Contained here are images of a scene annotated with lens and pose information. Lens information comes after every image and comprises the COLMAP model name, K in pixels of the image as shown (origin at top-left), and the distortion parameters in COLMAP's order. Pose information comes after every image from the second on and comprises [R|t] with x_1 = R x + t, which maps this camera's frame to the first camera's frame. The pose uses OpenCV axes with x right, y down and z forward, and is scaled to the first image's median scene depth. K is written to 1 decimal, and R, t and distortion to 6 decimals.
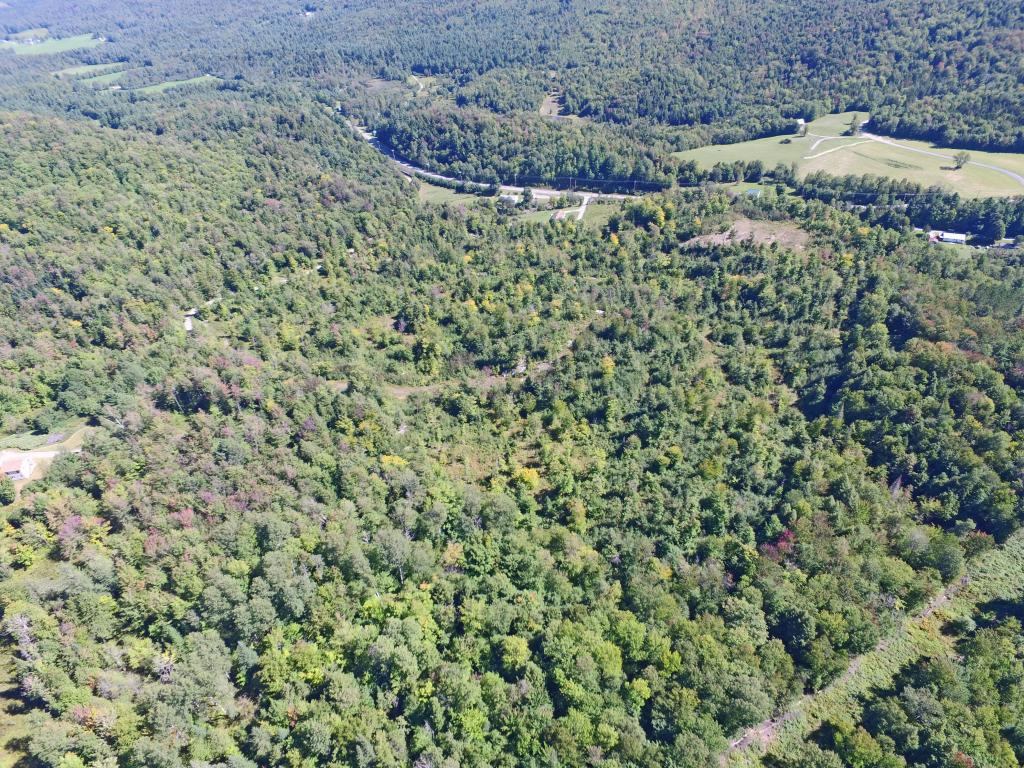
lens RADIAL K [[596.1, 0, 512.0], [0, 596.1, 384.0], [0, 0, 1]] dist [-0.013262, 0.015100]
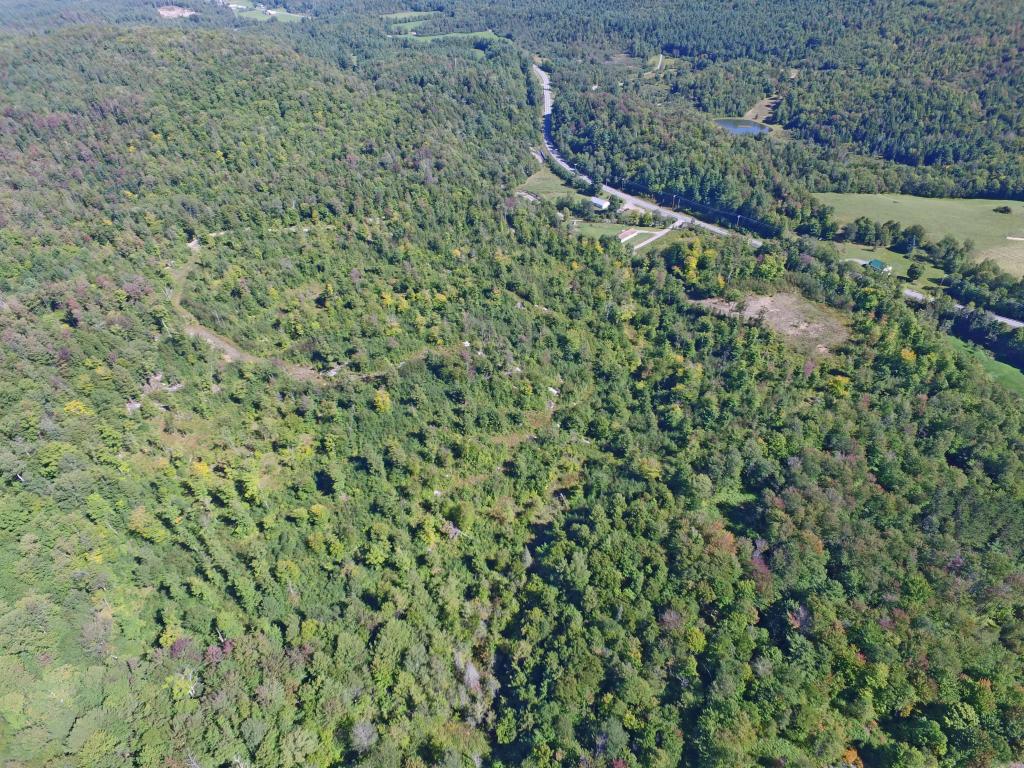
lens RADIAL K [[596.1, 0, 512.0], [0, 596.1, 384.0], [0, 0, 1]] dist [-0.013262, 0.015100]
pose [[0.858061, 0.337733, -0.386869, 0.328230], [-0.321388, 0.940721, 0.108414, -0.104846], [0.400551, 0.031309, 0.915739, 0.115603]]
